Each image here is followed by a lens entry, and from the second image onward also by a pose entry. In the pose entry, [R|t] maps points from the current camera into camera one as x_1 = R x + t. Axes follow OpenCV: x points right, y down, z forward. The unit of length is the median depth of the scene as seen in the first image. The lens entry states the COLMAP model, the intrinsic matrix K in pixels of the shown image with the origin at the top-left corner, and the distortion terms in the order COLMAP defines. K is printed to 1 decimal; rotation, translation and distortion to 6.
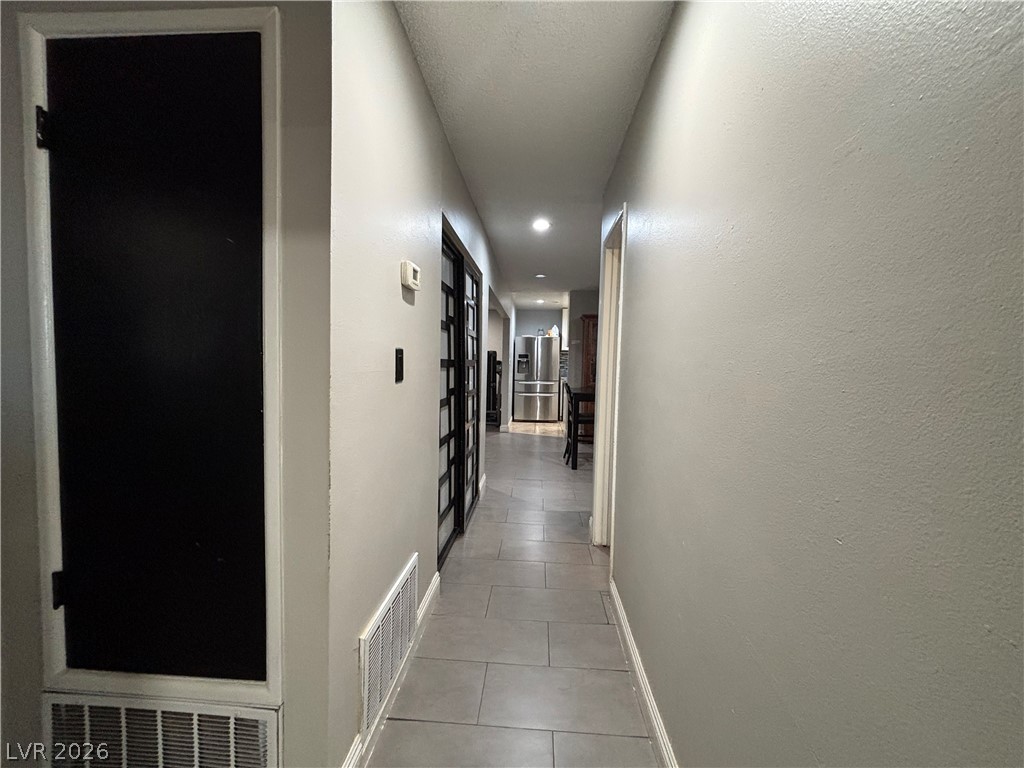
lens RADIAL K [[411.4, 0, 509.8], [0, 411.4, 384.9], [0, 0, 1]] dist [-0.000239, -0.000132]
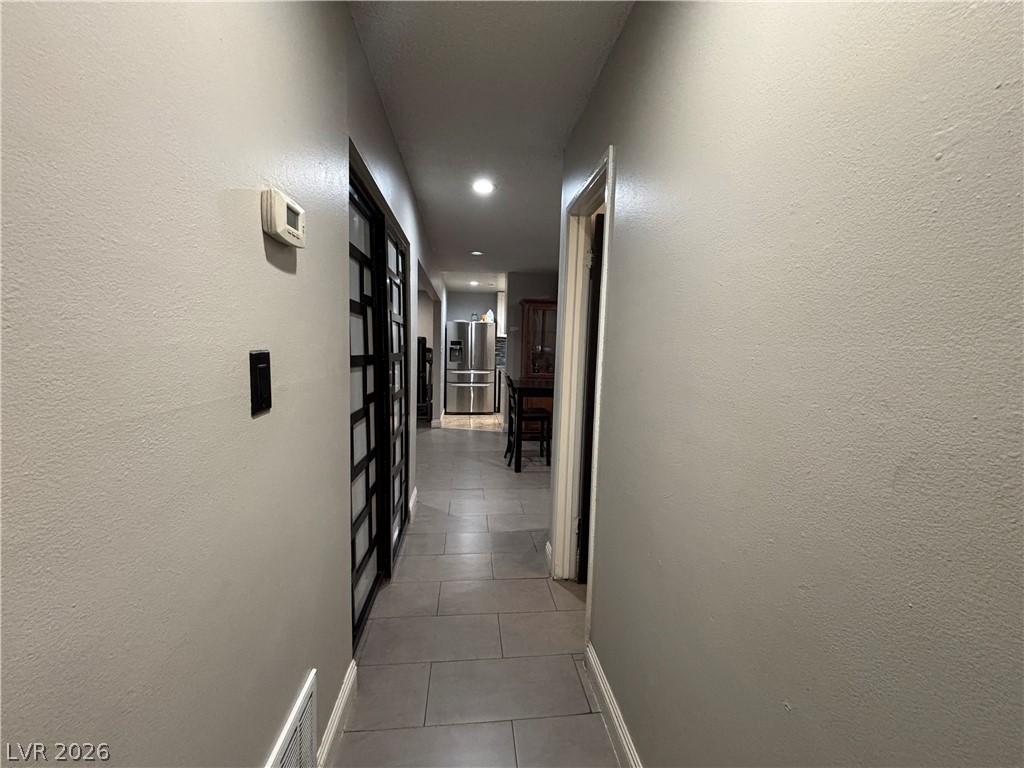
lens RADIAL K [[411.4, 0, 509.8], [0, 411.4, 384.9], [0, 0, 1]] dist [-0.000239, -0.000132]
pose [[0.985216, -0.011279, 0.170947, -0.010767], [0.004783, 0.999252, 0.038365, -0.018270], [-0.171252, -0.036980, 0.984533, 0.121463]]
